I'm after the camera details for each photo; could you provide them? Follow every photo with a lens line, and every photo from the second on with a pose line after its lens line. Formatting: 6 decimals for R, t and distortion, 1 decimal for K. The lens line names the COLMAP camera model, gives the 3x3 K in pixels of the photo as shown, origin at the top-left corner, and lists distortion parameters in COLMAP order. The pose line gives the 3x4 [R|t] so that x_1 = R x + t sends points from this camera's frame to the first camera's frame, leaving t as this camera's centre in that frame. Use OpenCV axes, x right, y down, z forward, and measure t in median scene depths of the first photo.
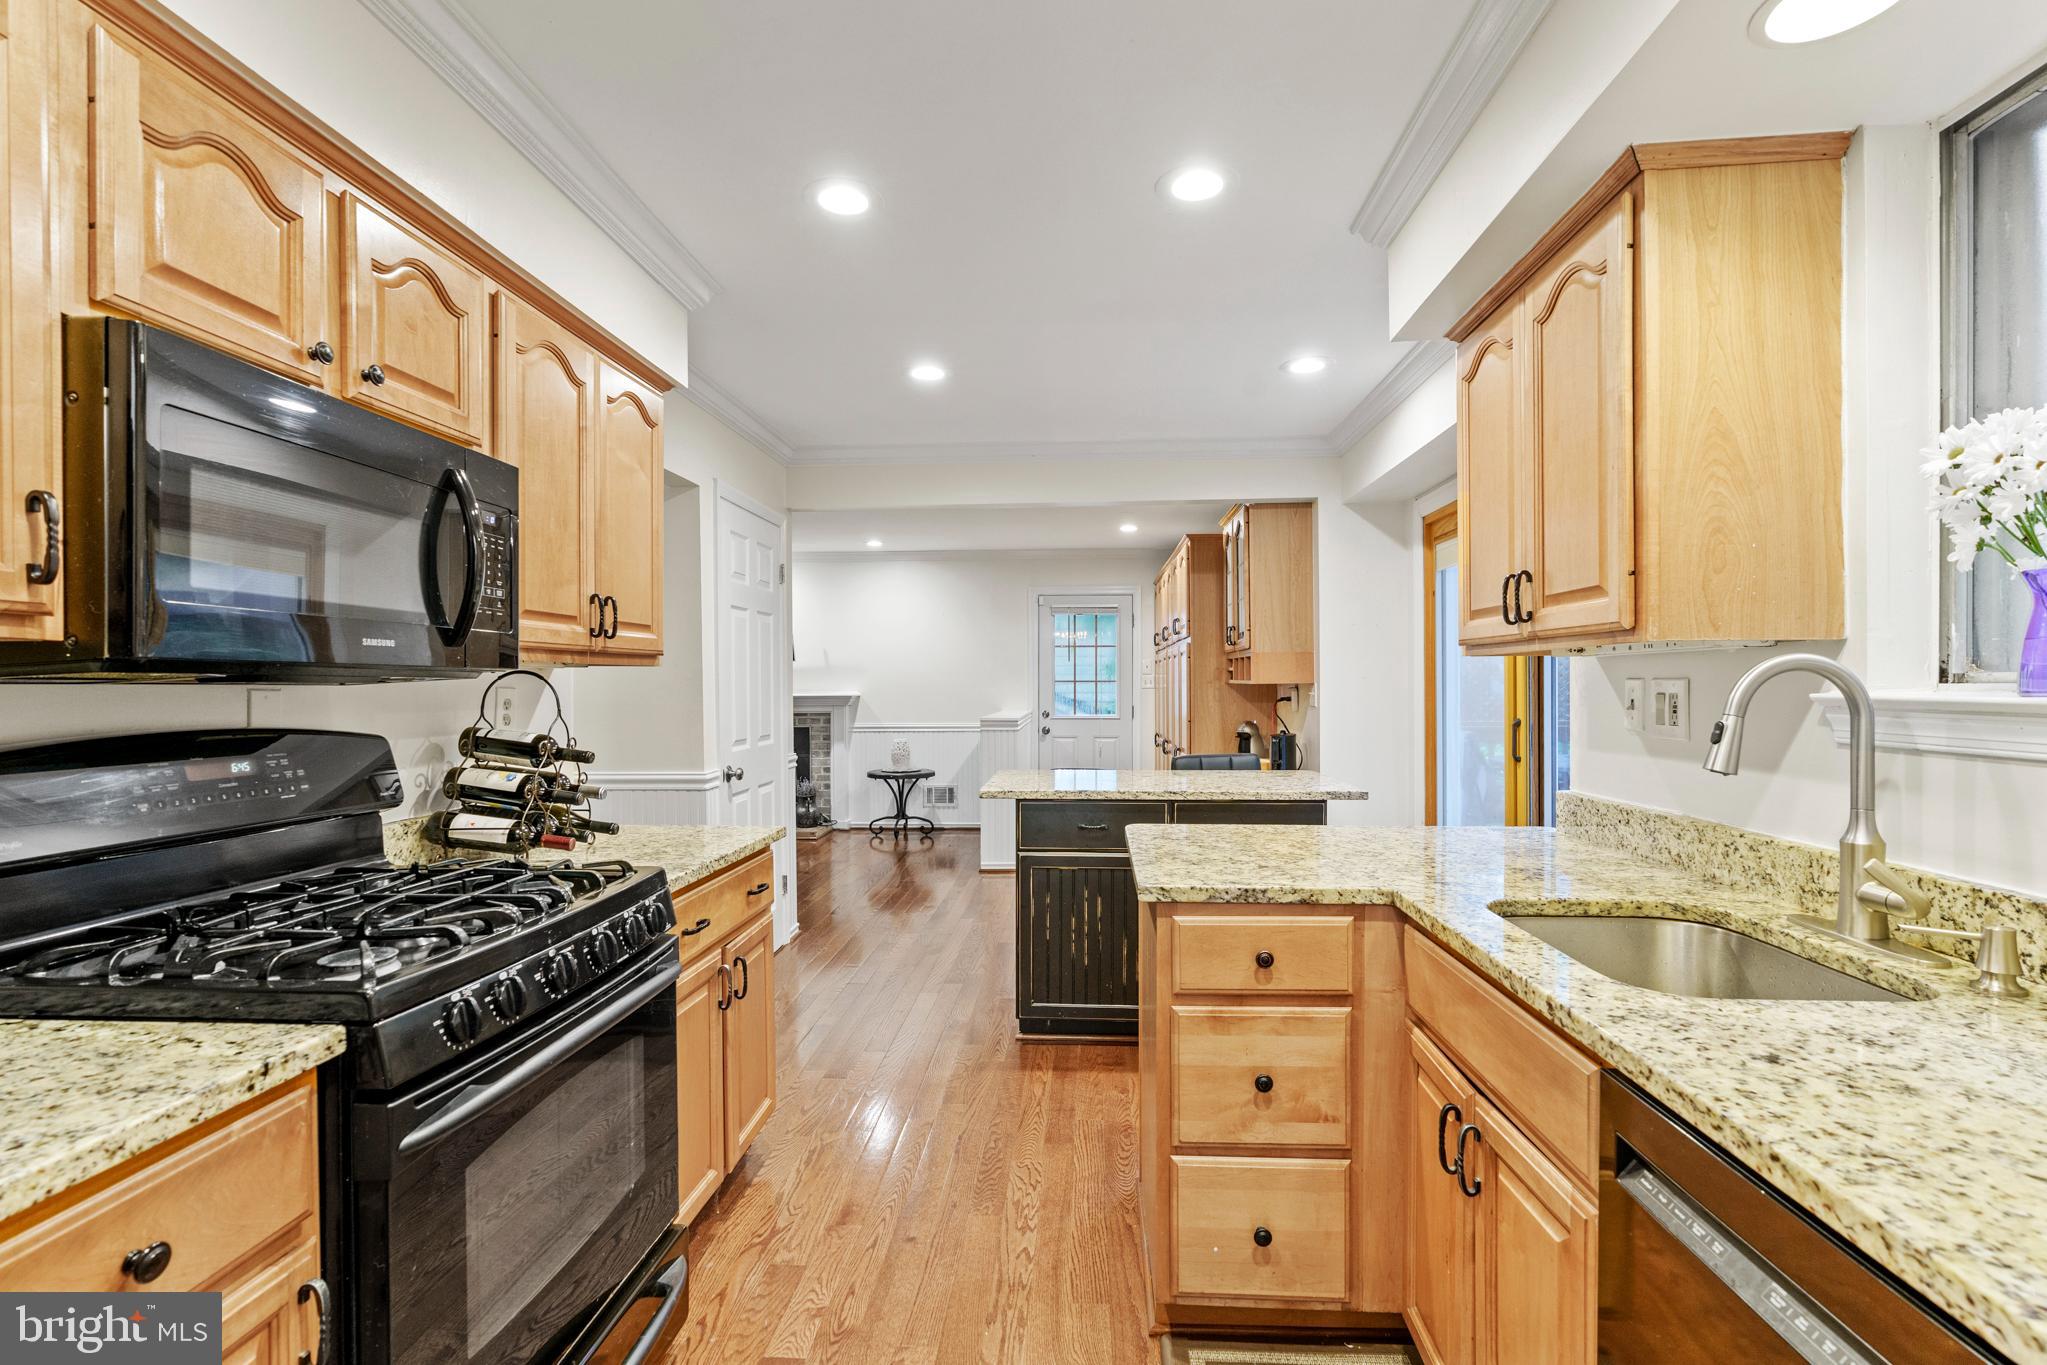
lens RADIAL K [[934.0, 0, 1024.7], [0, 934.0, 686.4], [0, 0, 1]] dist [-0.002969, 0.000538]
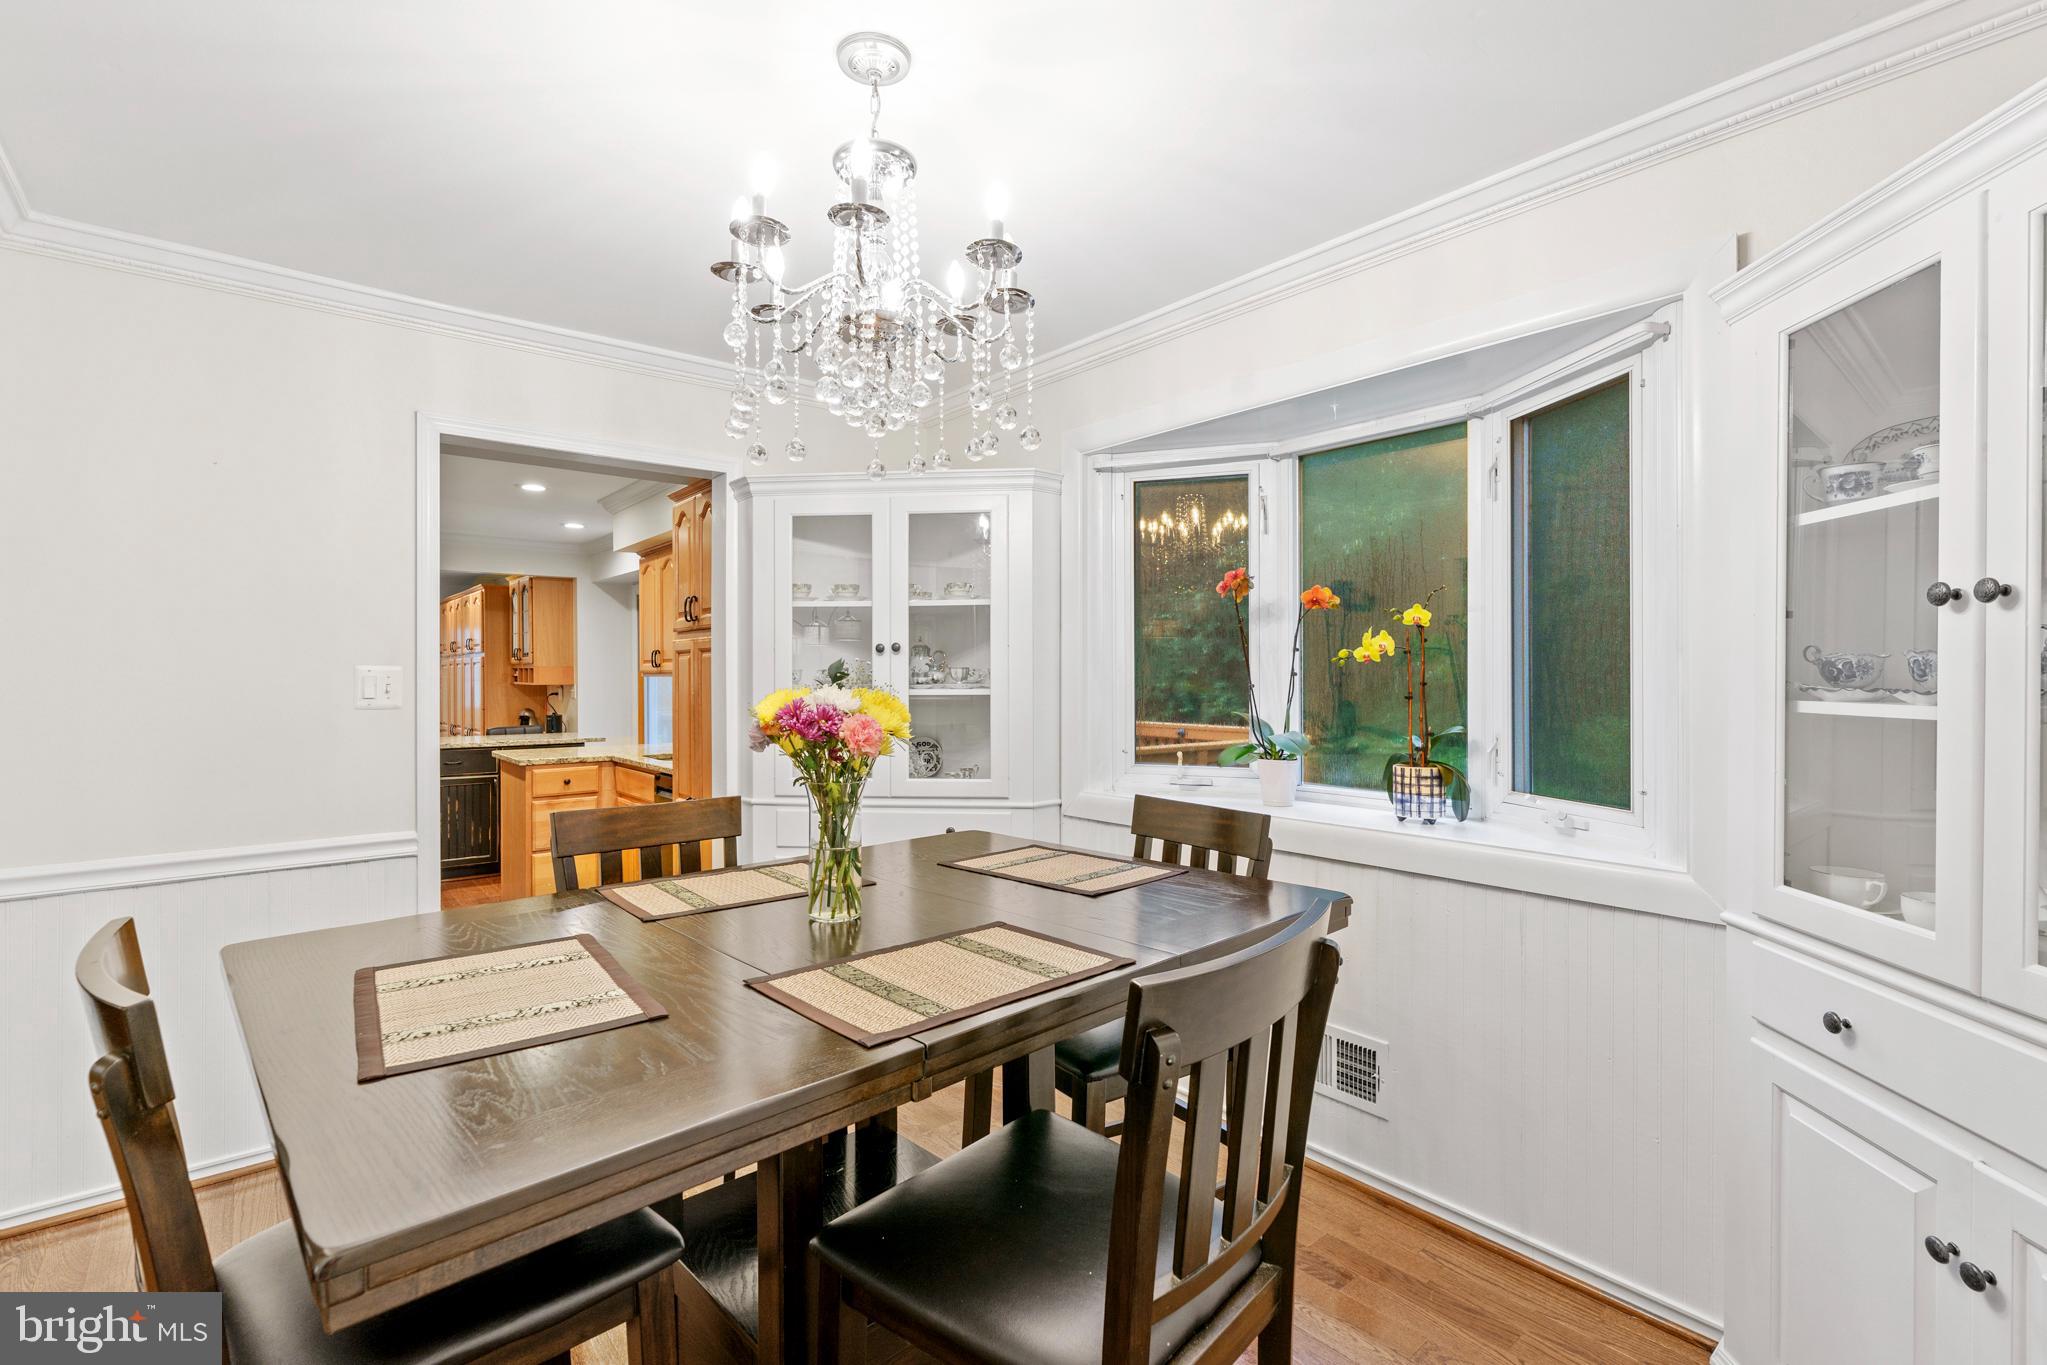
lens RADIAL K [[934.0, 0, 1024.7], [0, 934.0, 686.4], [0, 0, 1]] dist [-0.002969, 0.000538]
pose [[0.718951, -0.000401, 0.695060, -0.249414], [-0.003290, 0.999987, 0.003980, -0.008617], [-0.695053, -0.005149, 0.718940, -0.703257]]
